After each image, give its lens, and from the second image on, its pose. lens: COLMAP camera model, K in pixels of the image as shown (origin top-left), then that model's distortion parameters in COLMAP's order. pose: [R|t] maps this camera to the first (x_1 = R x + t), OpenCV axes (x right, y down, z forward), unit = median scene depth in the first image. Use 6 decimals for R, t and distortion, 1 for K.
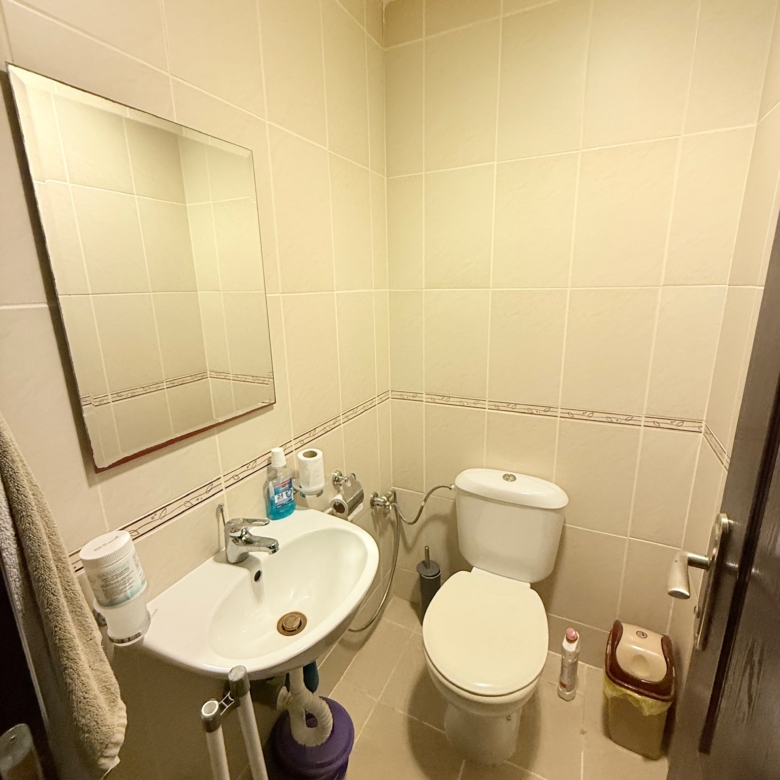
lens RADIAL K [[410.5, 0, 392.6], [0, 410.5, 386.7], [0, 0, 1]] dist [0.000805, -0.001061]
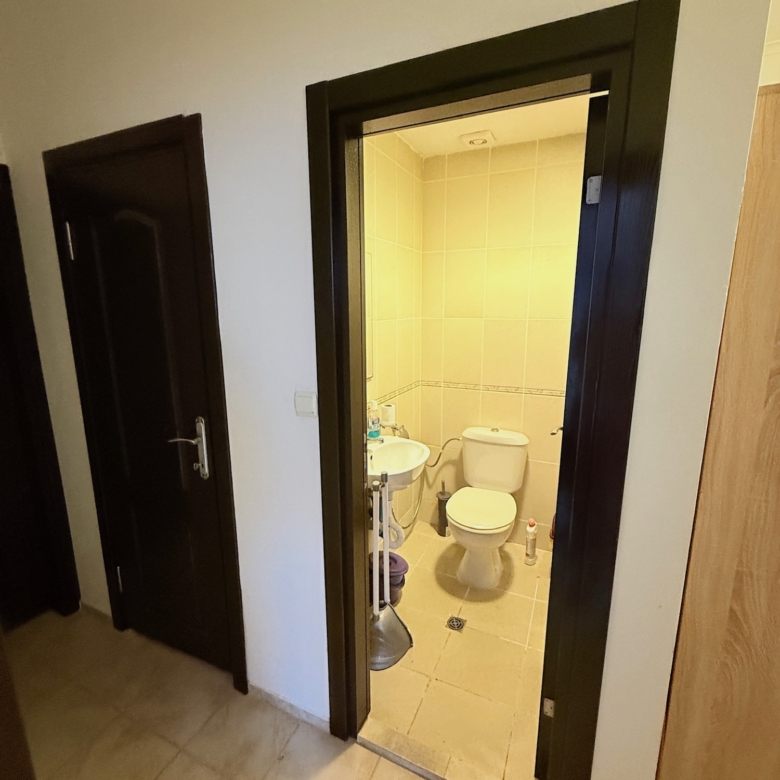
lens RADIAL K [[410.5, 0, 387.9], [0, 410.5, 393.6], [0, 0, 1]] dist [0.000805, -0.001061]
pose [[0.999923, 0.007143, 0.010121, -0.163283], [-0.006757, 0.999269, -0.037618, 0.133026], [-0.010382, 0.037547, 0.999241, -0.648262]]
